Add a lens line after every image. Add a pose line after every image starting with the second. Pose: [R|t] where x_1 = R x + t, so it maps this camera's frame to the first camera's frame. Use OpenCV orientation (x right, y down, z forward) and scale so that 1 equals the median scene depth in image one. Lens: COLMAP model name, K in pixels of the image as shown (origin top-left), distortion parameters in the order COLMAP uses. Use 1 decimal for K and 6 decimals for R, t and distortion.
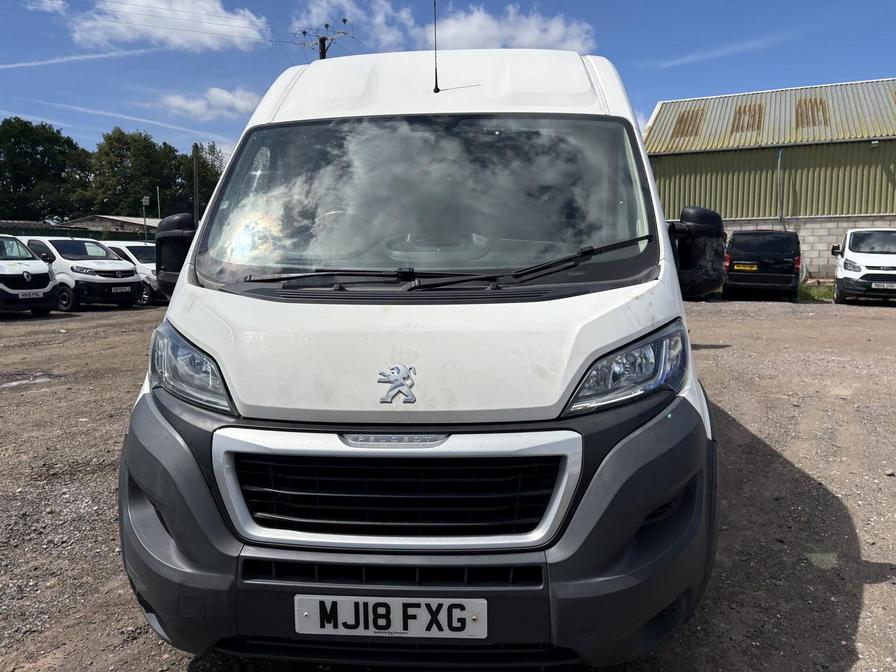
lens RADIAL K [[690.6, 0, 447.8], [0, 690.6, 324.5], [0, 0, 1]] dist [0.008521, -0.004937]
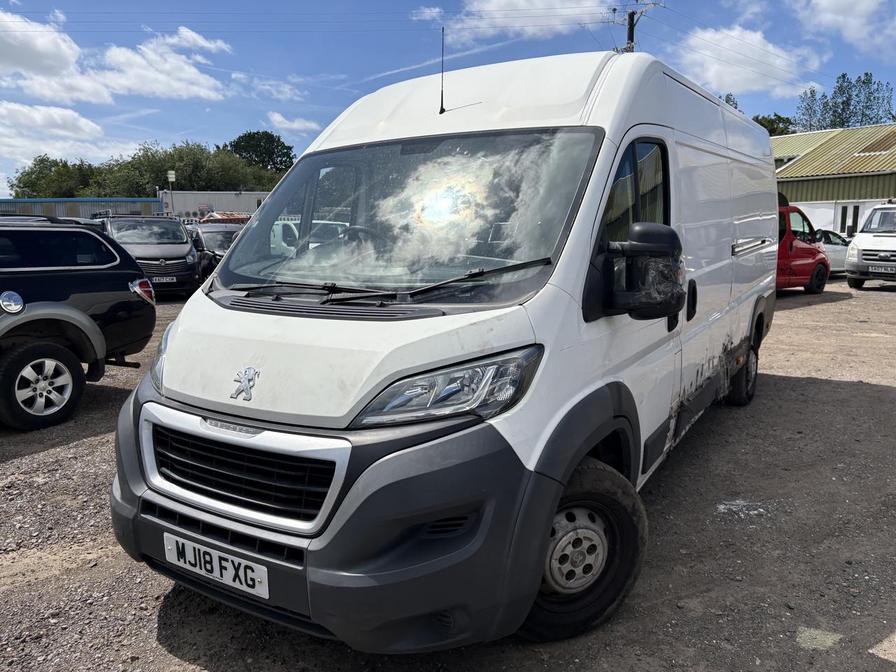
lens RADIAL K [[677.2, 0, 448.3], [0, 677.2, 337.4], [0, 0, 1]] dist [0.030246, 0.000803]
pose [[0.879072, 0.073310, -0.471018, 0.855157], [-0.048011, 0.996695, 0.065523, -0.098082], [0.474265, -0.034985, 0.879687, 0.110432]]
